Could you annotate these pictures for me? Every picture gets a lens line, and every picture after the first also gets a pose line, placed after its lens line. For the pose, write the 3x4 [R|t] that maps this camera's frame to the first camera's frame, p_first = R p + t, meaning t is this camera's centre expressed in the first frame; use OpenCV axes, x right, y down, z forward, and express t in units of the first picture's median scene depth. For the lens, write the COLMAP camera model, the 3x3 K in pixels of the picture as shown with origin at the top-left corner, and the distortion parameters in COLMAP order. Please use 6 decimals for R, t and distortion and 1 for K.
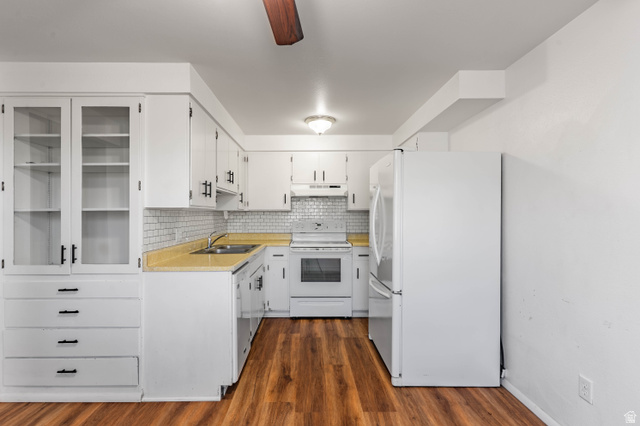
lens RADIAL K [[300.6, 0, 321.6], [0, 300.6, 213.7], [0, 0, 1]] dist [-0.000282, -0.000086]
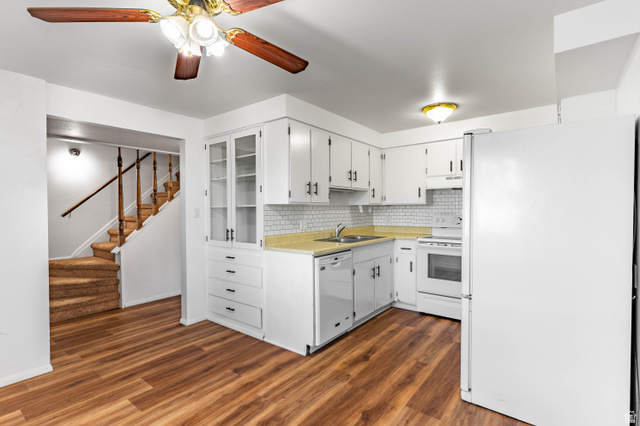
lens RADIAL K [[300.6, 0, 321.6], [0, 300.6, 213.7], [0, 0, 1]] dist [-0.000282, -0.000086]
pose [[0.794289, 0.005061, -0.607520, 0.387739], [0.007573, 0.999805, 0.018230, -0.000259], [0.607494, -0.019080, 0.794095, 0.037198]]
